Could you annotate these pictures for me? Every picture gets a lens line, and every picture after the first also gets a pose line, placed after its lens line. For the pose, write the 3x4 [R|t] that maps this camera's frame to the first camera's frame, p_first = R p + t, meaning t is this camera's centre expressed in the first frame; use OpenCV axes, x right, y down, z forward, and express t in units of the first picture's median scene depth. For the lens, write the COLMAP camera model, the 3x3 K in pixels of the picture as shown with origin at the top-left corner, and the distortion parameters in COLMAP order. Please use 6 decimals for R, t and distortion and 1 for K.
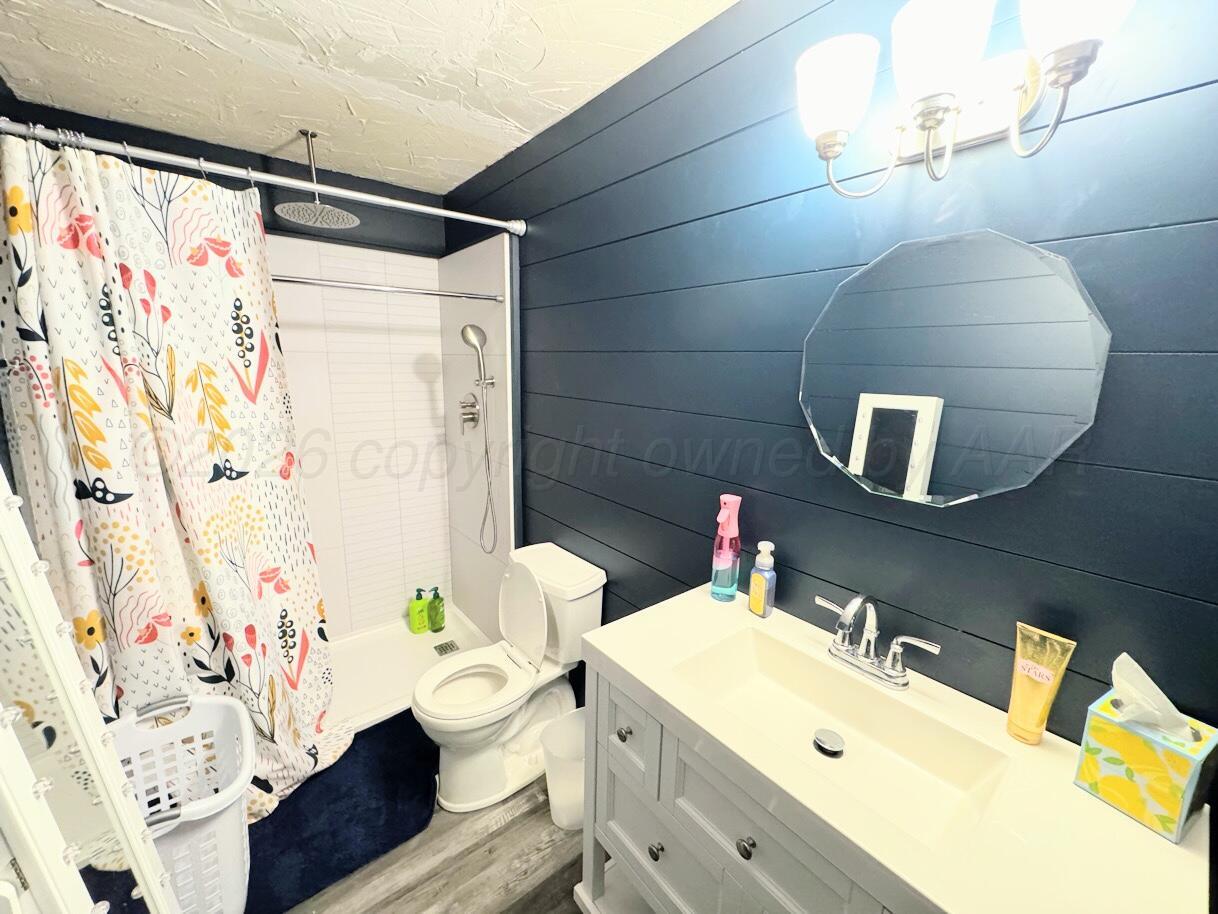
lens RADIAL K [[486.5, 0, 609.0], [0, 486.5, 457.0], [0, 0, 1]] dist [-0.003799, 0.000086]
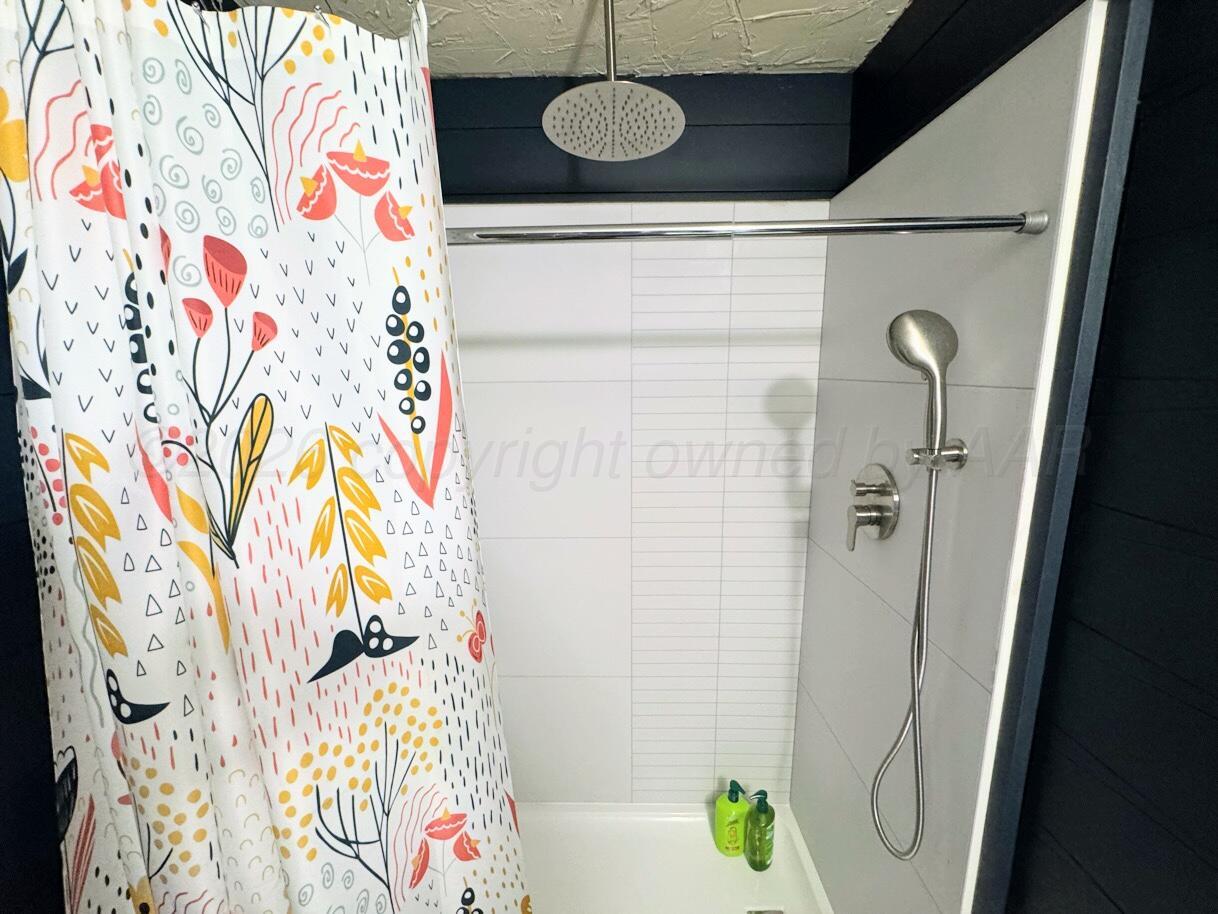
lens RADIAL K [[486.5, 0, 609.0], [0, 486.5, 457.0], [0, 0, 1]] dist [-0.003799, 0.000086]
pose [[0.771178, 0.086128, -0.630766, -0.302475], [-0.097857, 0.995068, 0.016231, -0.188900], [0.629053, 0.049208, 0.775803, 0.757798]]
